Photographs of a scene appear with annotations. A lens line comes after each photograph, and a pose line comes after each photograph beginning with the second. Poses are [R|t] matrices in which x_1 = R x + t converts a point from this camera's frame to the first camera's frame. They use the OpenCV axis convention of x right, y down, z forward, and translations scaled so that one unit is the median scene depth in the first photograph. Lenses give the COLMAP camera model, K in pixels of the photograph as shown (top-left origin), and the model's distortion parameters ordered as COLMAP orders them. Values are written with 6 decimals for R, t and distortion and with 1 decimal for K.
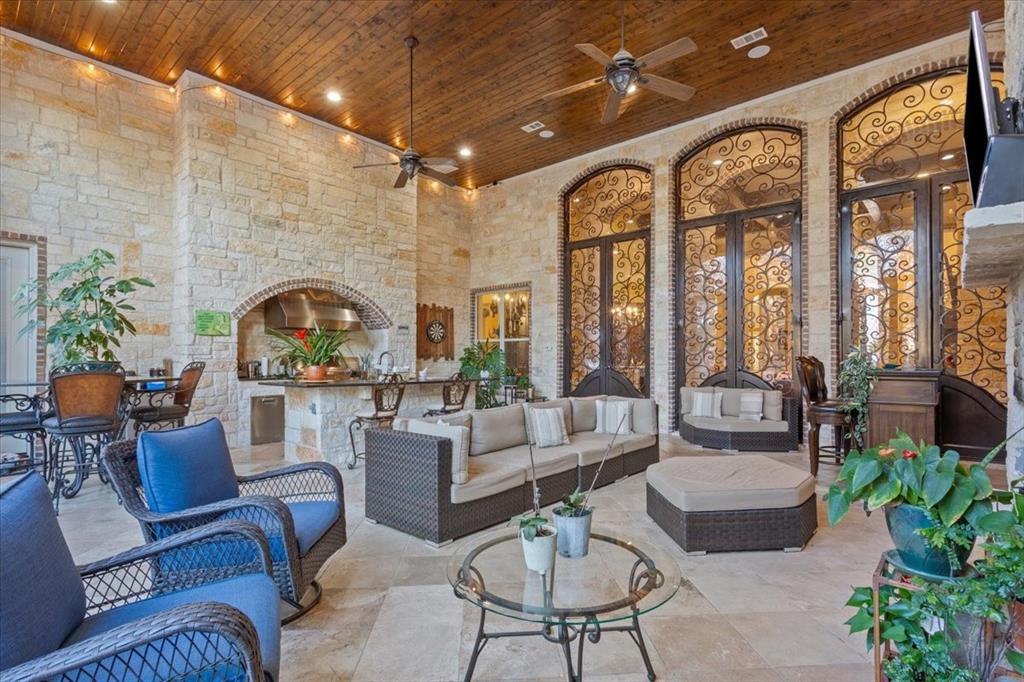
lens RADIAL K [[487.0, 0, 512.7], [0, 487.0, 347.6], [0, 0, 1]] dist [0.003431, 0.000551]
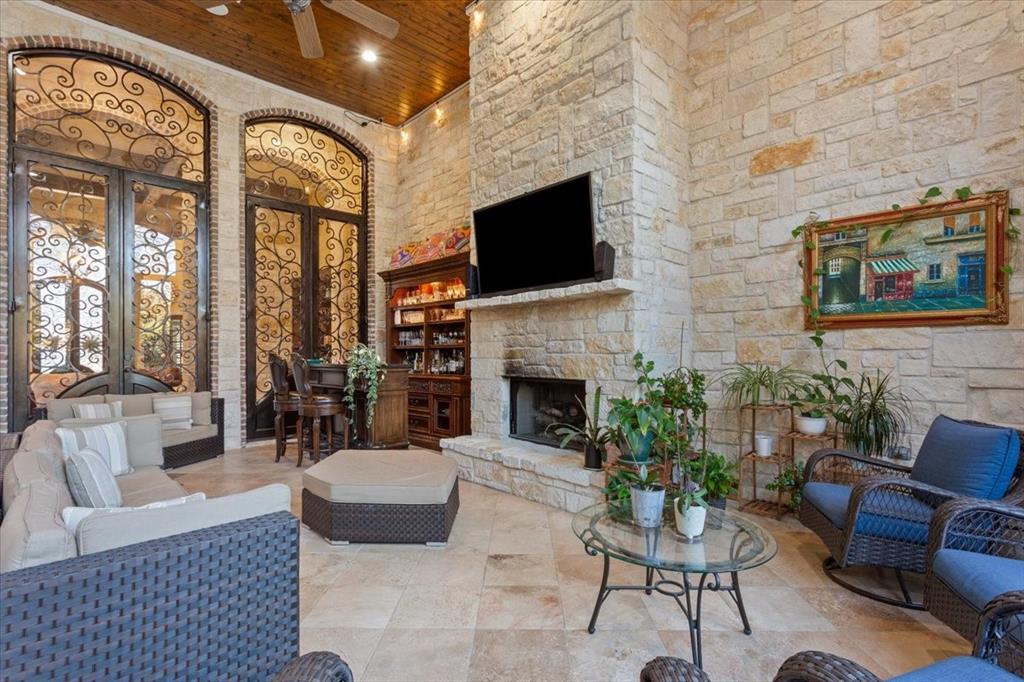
lens RADIAL K [[514.7, 0, 494.8], [0, 514.7, 346.3], [0, 0, 1]] dist [0.000051, 0.000146]
pose [[0.074686, 0.008458, 0.997171, -0.354351], [-0.022260, 0.999729, -0.006813, -0.000811], [-0.996959, -0.021688, 0.074854, 0.385941]]
